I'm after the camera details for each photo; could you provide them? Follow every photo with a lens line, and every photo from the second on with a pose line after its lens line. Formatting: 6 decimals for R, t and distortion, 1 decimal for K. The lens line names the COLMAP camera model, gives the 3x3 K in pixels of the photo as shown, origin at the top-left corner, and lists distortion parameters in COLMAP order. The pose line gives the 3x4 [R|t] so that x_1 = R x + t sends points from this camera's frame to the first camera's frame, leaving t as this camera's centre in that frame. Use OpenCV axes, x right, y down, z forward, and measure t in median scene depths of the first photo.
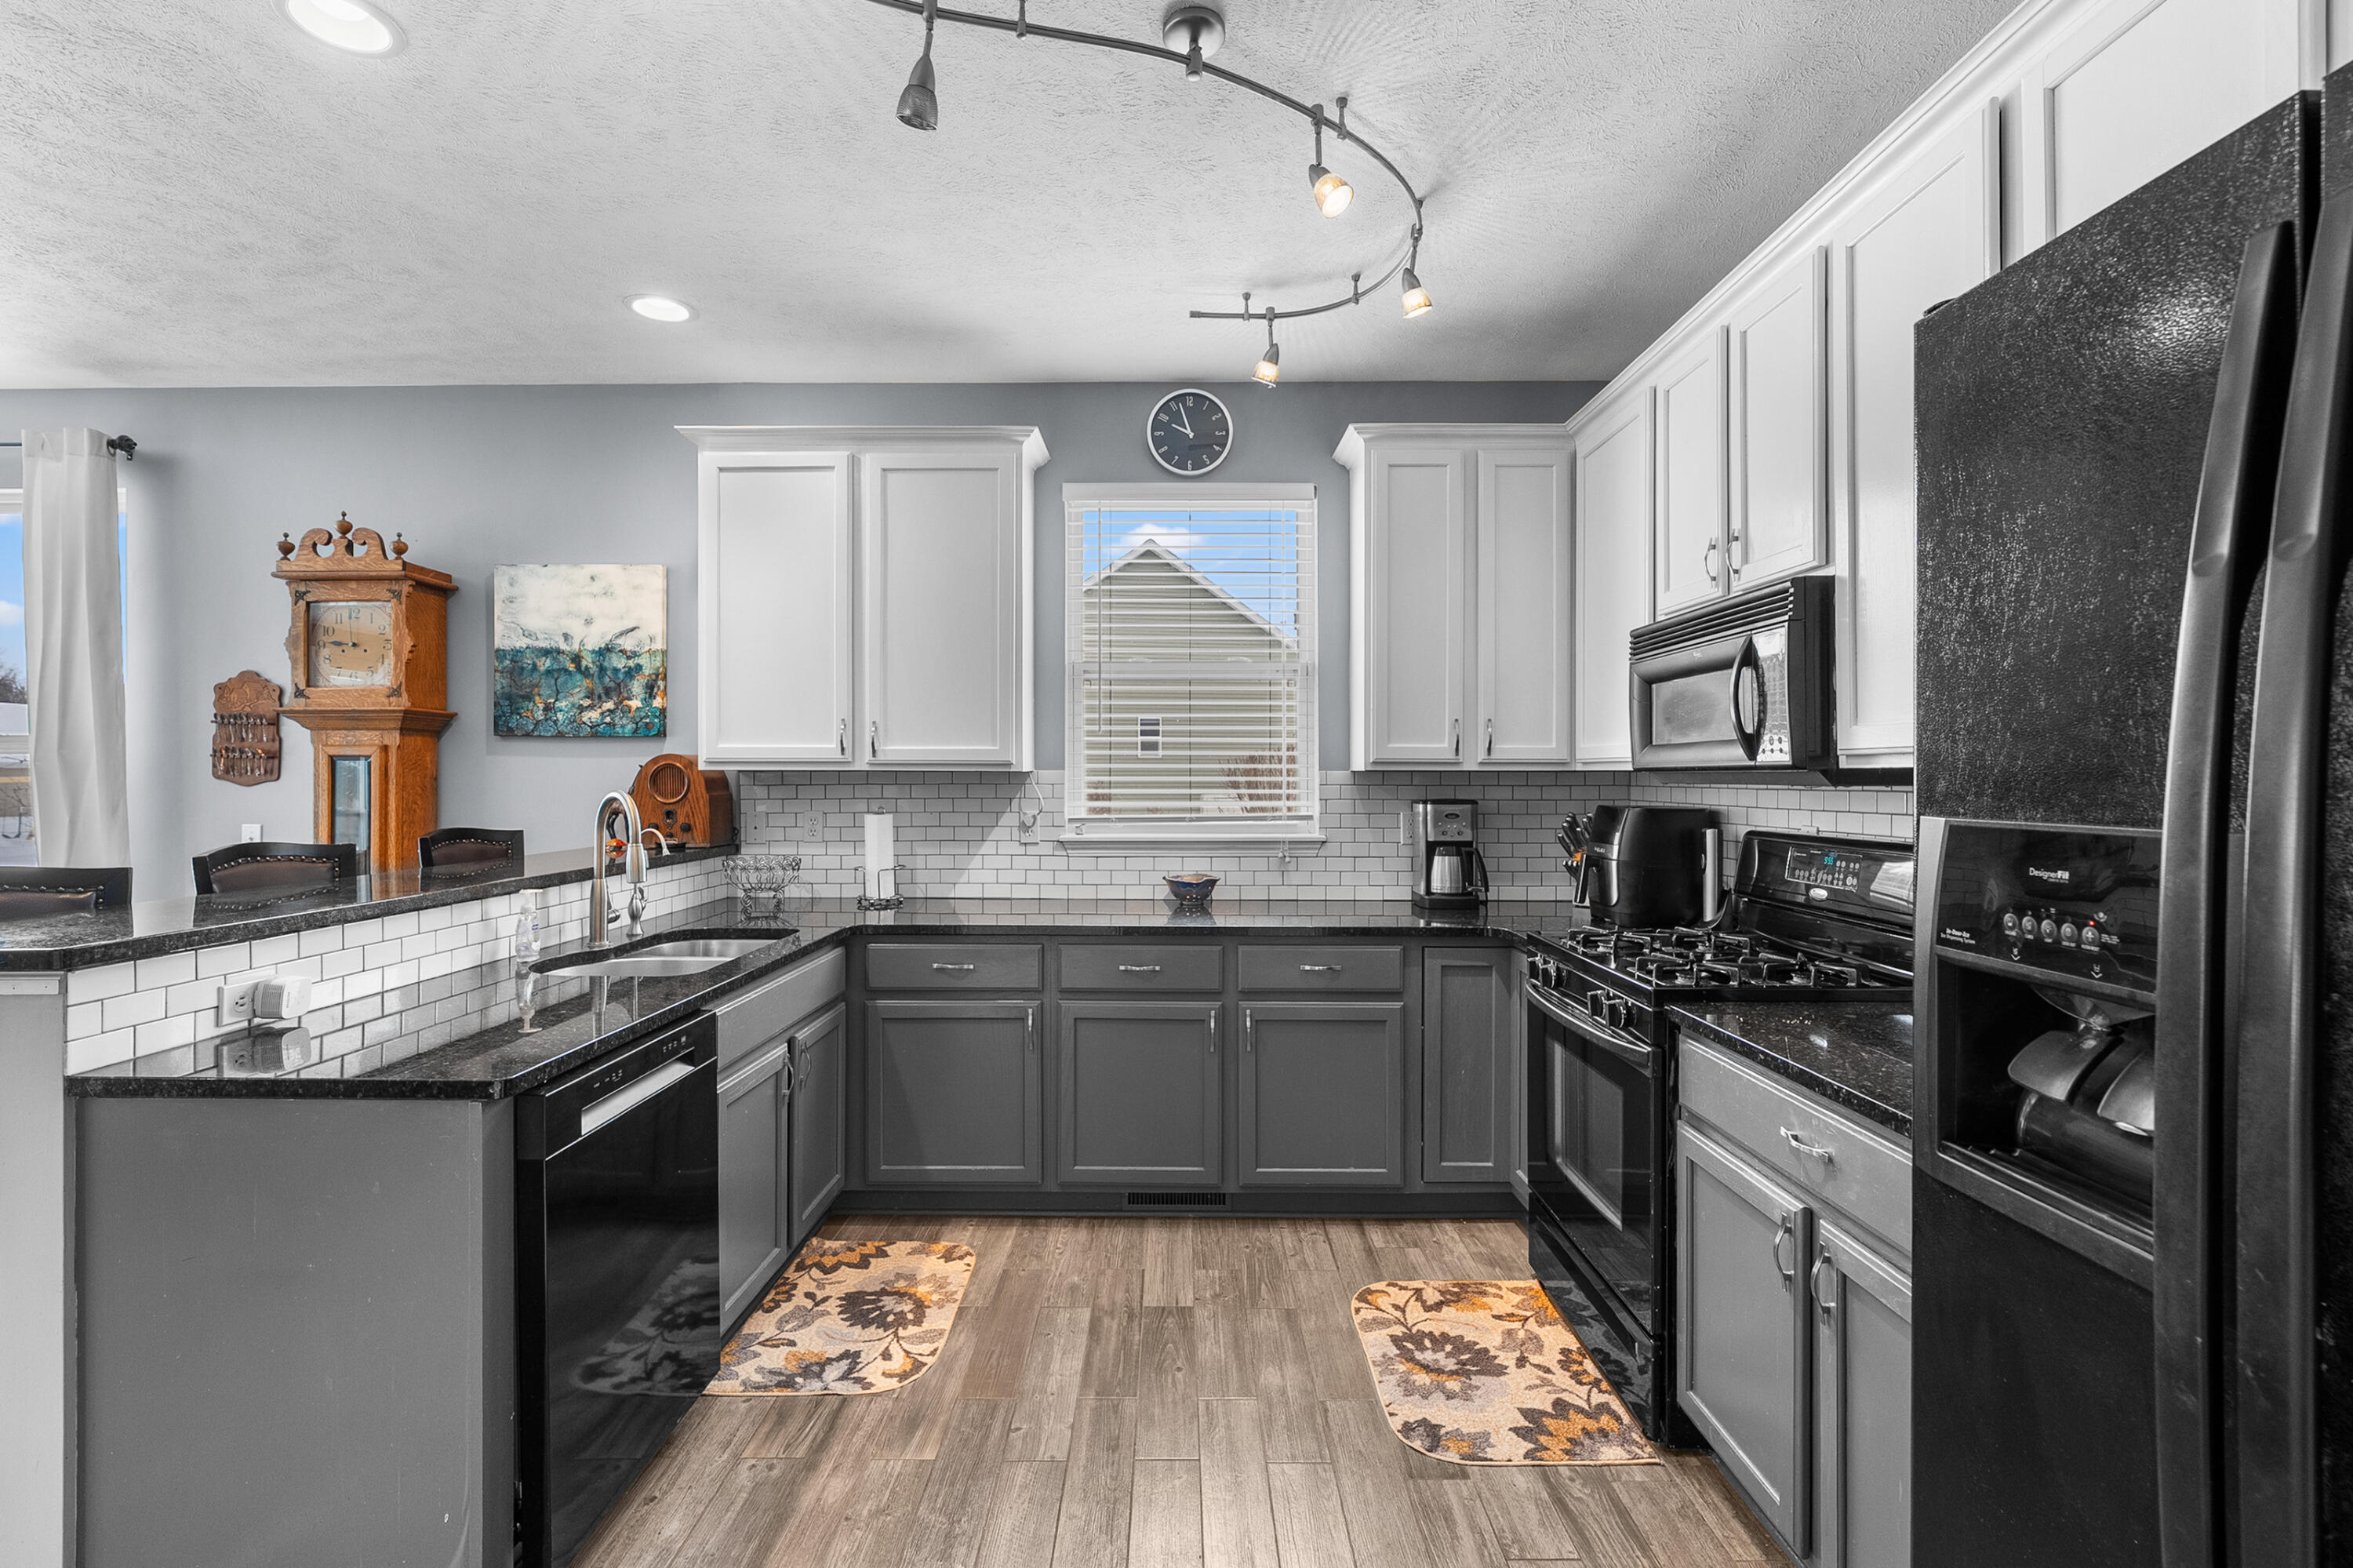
lens RADIAL K [[1059.2, 0, 1177.9], [0, 1059.2, 767.4], [0, 0, 1]] dist [-0.001449, -0.000115]
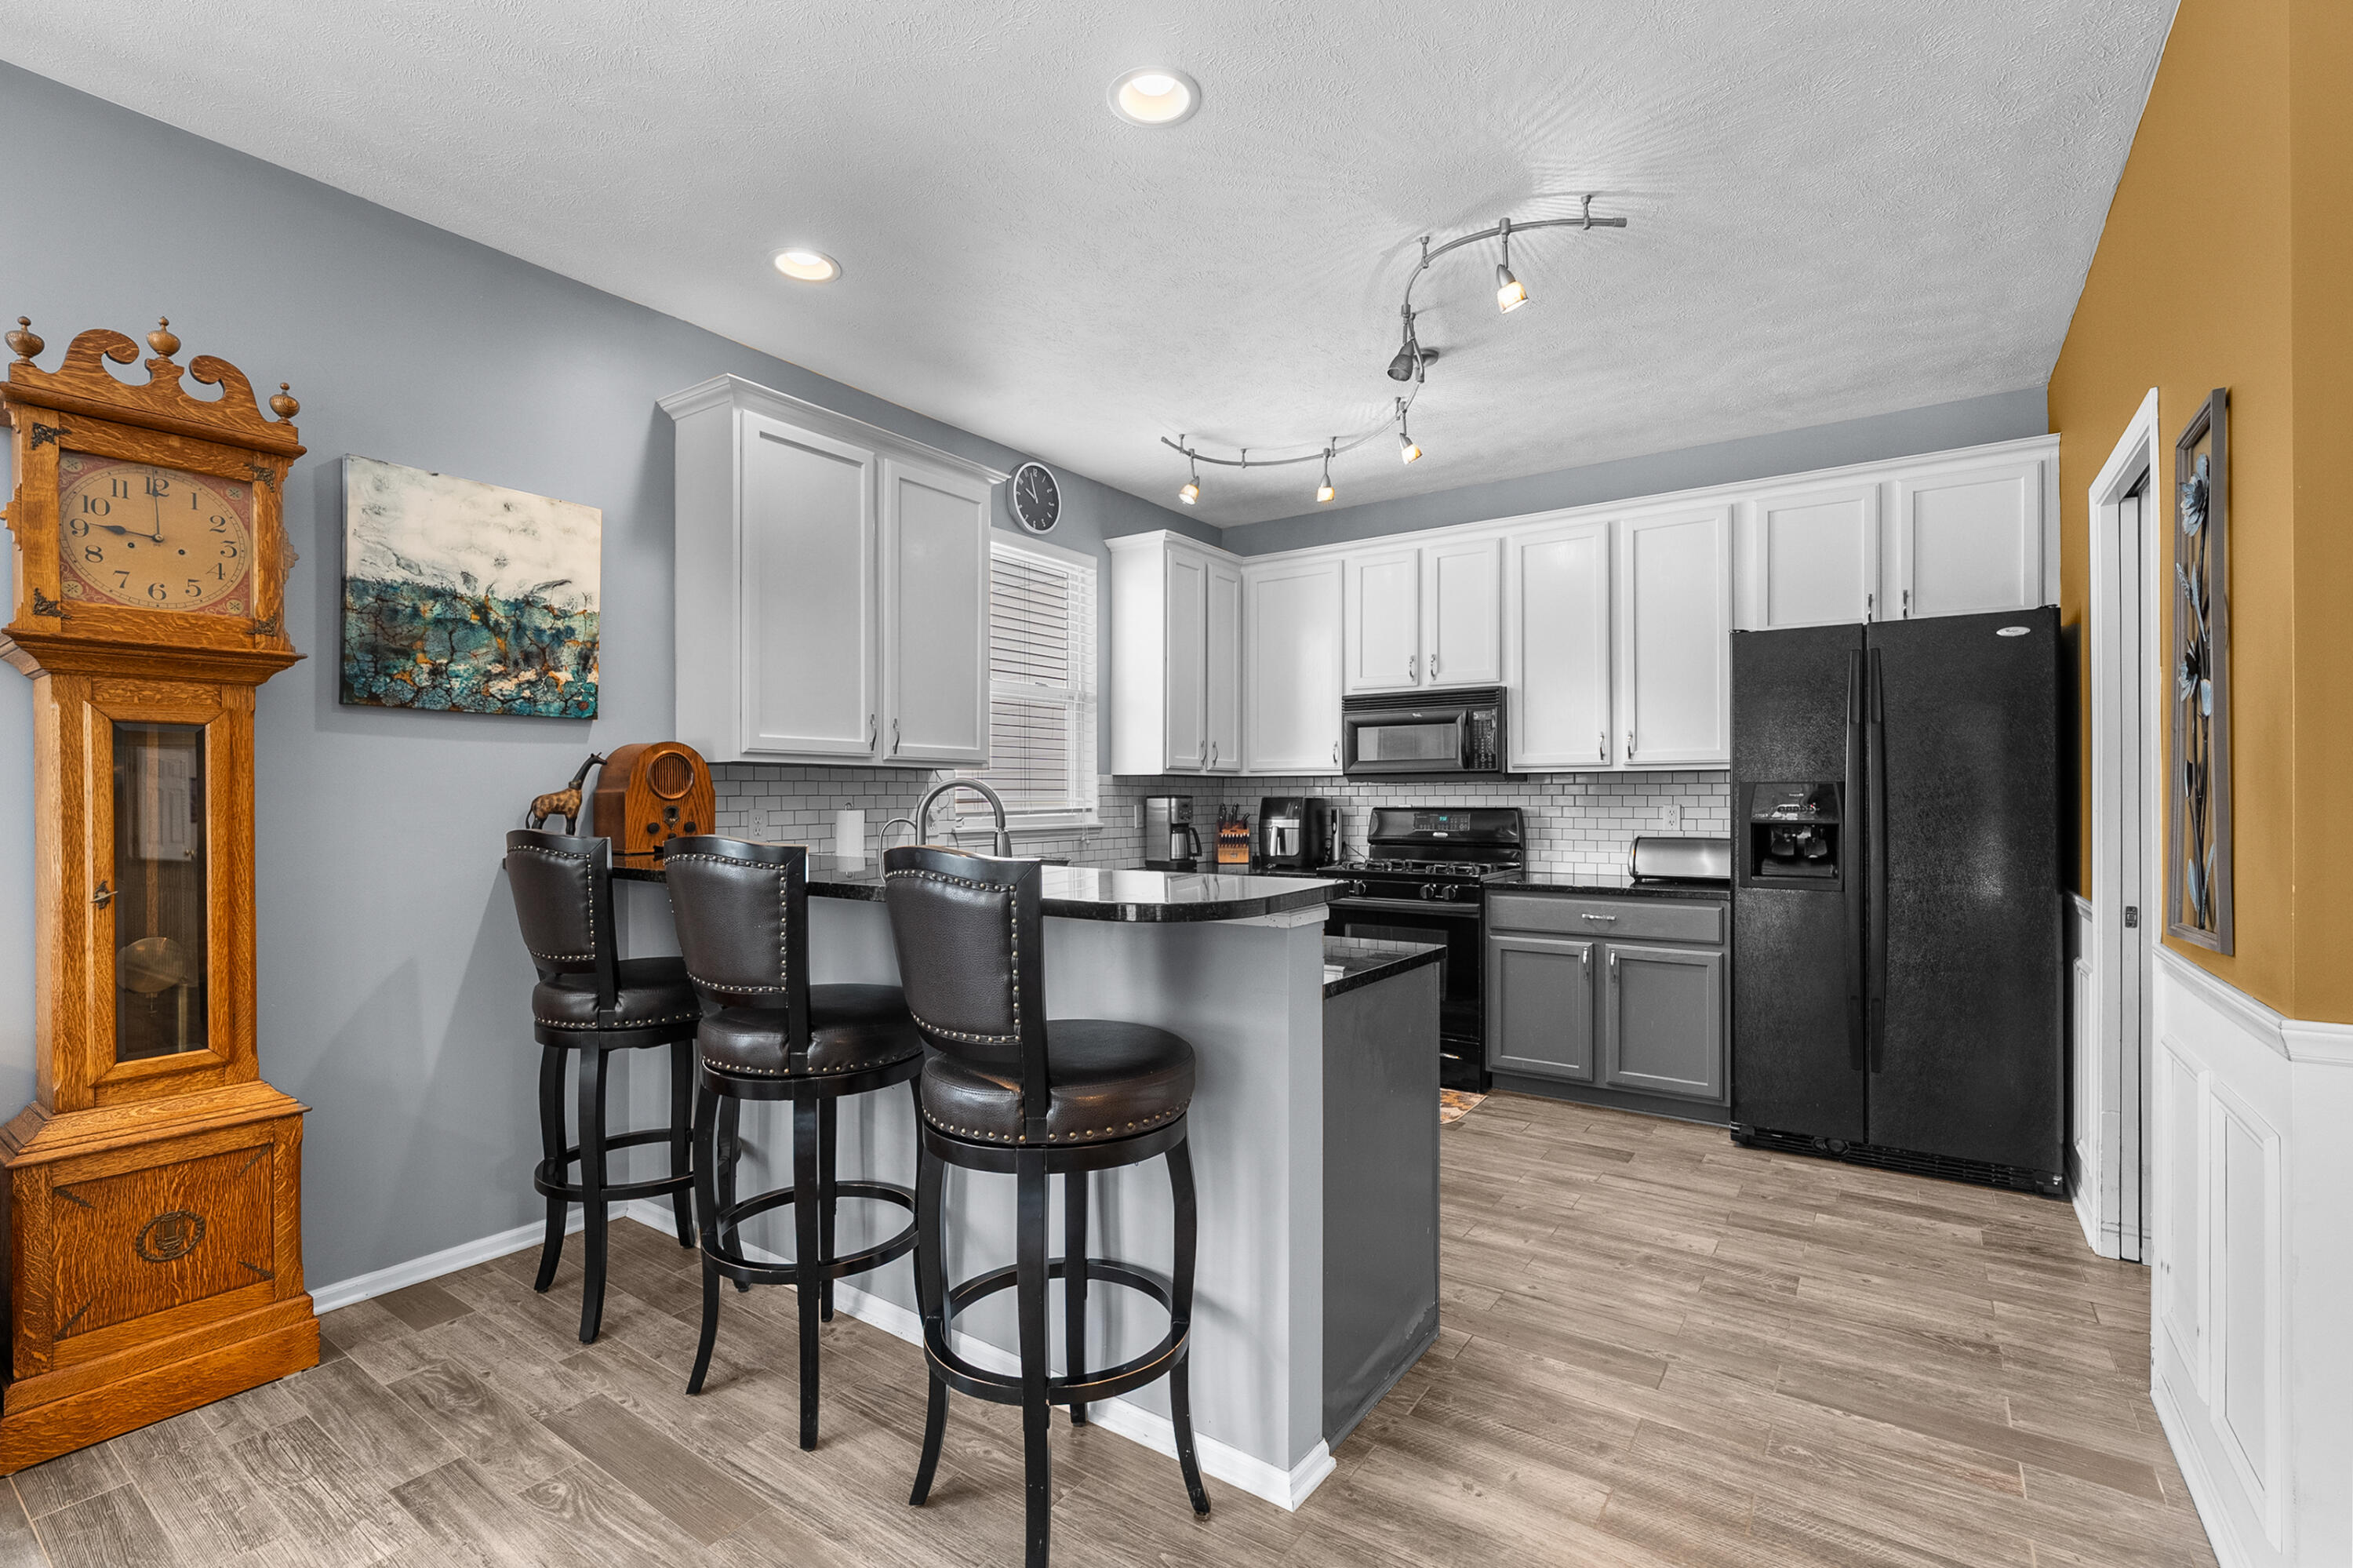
lens RADIAL K [[1054.0, 0, 1165.5], [0, 1054.0, 791.6], [0, 0, 1]] dist [-0.000163, -0.000104]
pose [[0.569181, 0.003026, 0.822207, -0.906109], [-0.004192, 0.999991, -0.000778, 0.025320], [-0.822202, -0.003004, 0.569188, 0.176874]]
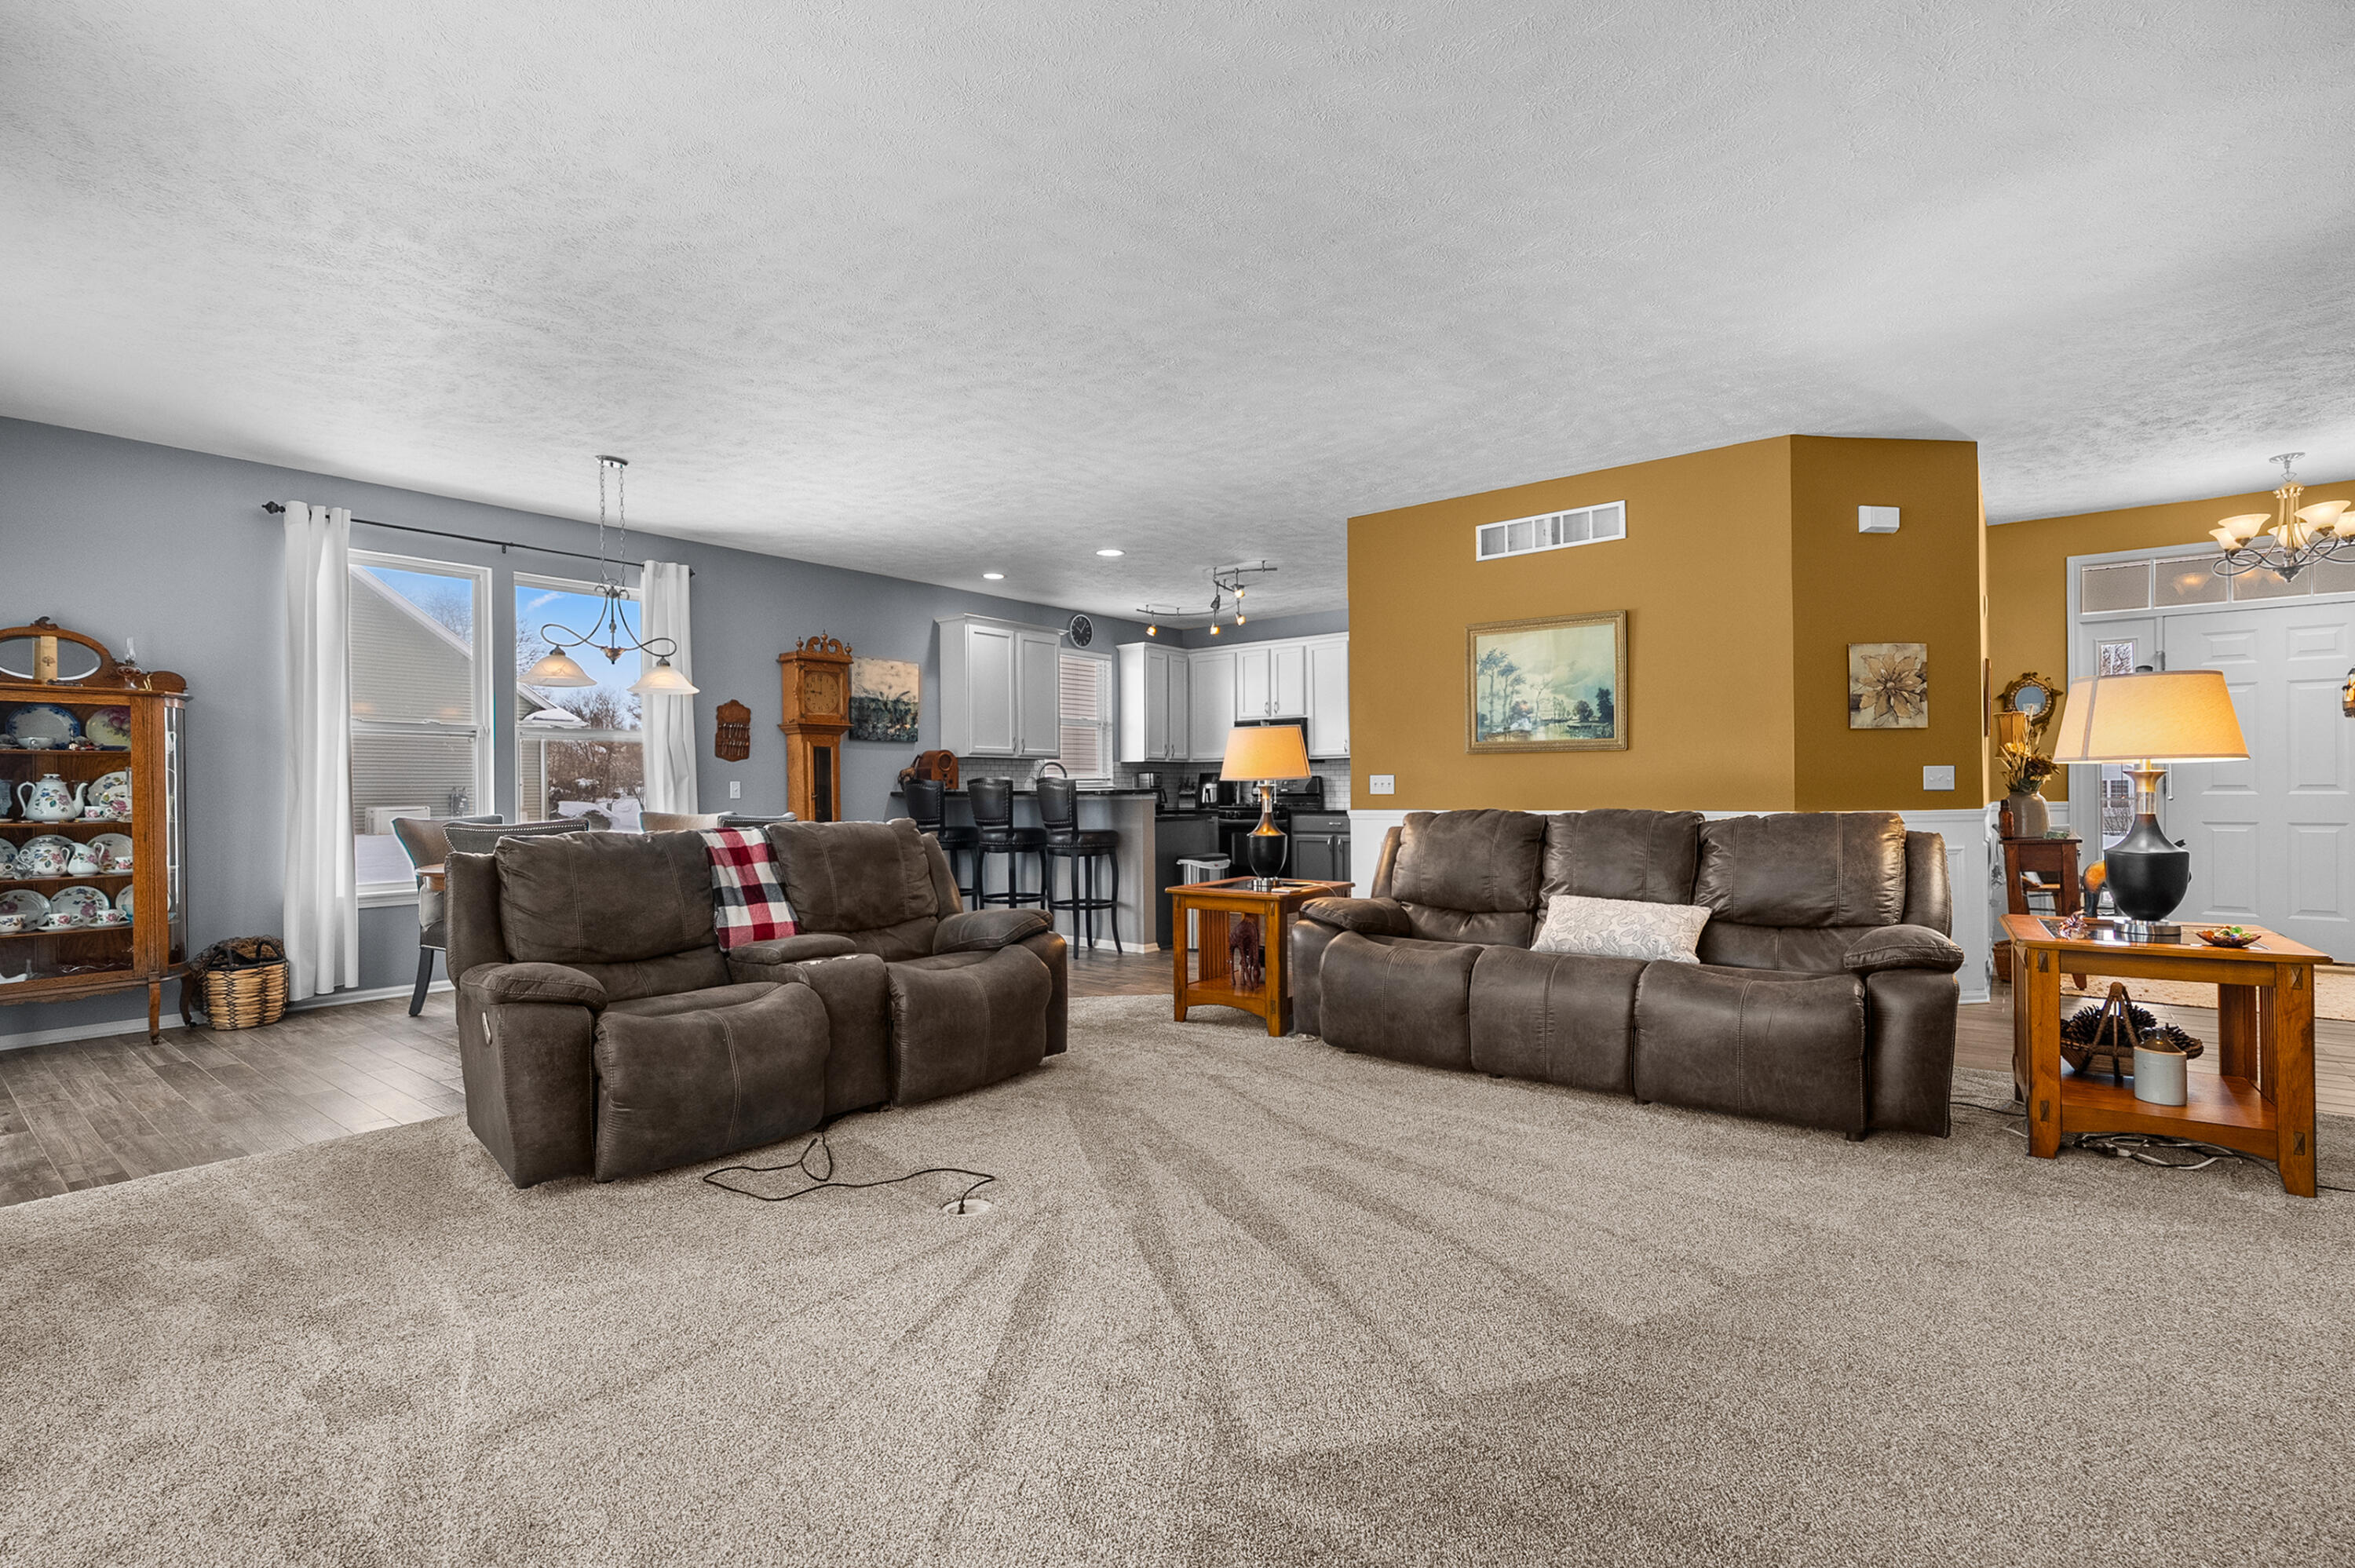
lens RADIAL K [[1090.7, 0, 1177.5], [0, 1090.7, 784.0], [0, 0, 1]] dist [-0.001616, -0.000131]
pose [[0.610371, -0.000785, 0.792115, -1.958792], [0.002273, 0.999997, -0.000760, 0.062125], [-0.792113, 0.002265, 0.610371, -0.818381]]
